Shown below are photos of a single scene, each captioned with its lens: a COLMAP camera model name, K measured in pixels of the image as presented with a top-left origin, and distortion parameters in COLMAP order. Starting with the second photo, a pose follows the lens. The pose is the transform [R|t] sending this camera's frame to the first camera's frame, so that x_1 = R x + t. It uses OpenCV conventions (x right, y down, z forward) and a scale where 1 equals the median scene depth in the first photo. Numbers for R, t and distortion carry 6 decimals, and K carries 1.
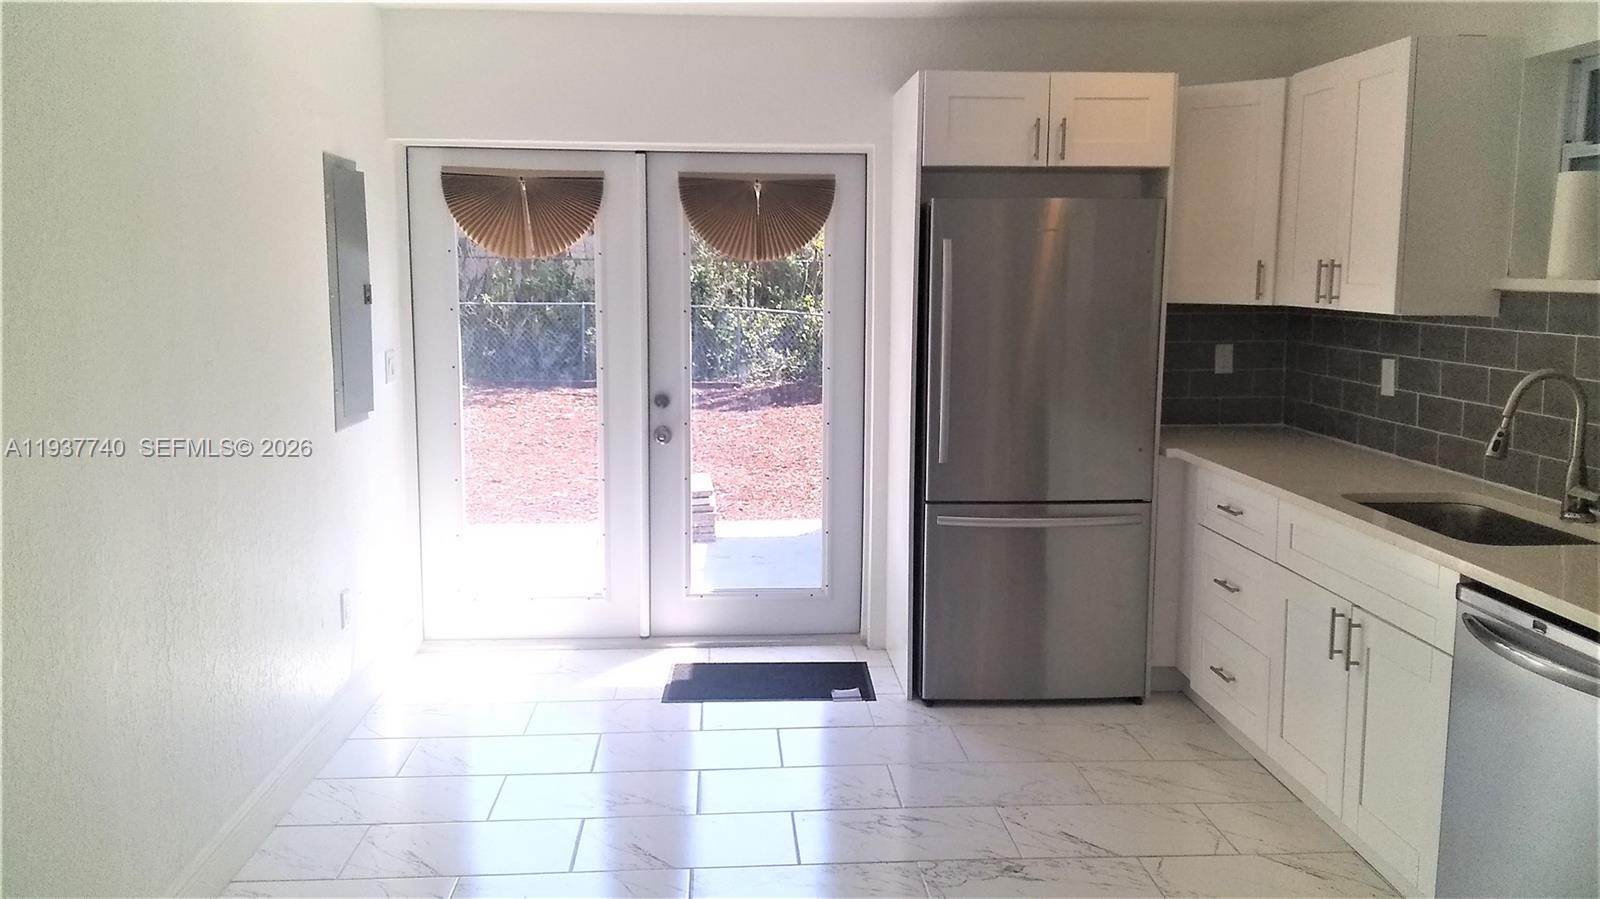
lens RADIAL K [[1290.3, 0, 801.7], [0, 1290.3, 441.3], [0, 0, 1]] dist [-0.000677, -0.014745]
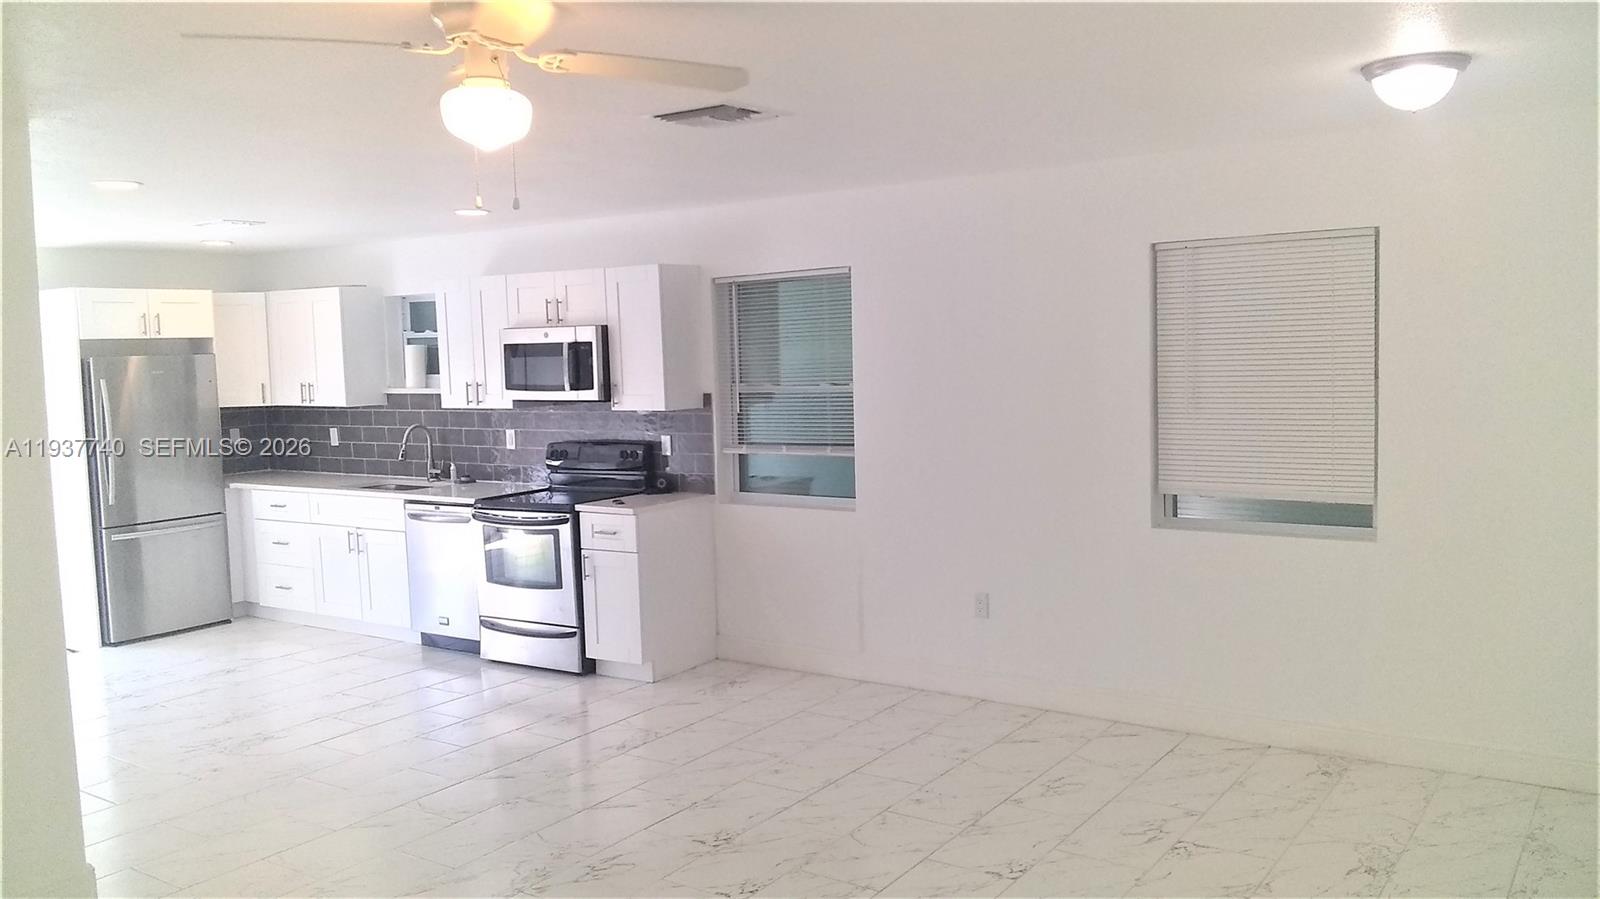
lens RADIAL K [[1290.3, 0, 801.0], [0, 1290.3, 448.2], [0, 0, 1]] dist [-0.000677, -0.014745]
pose [[0.621413, -0.083514, 0.779020, -0.726331], [0.132373, 0.991200, 0.000669, 0.069393], [-0.772220, 0.102705, 0.626999, -0.916780]]
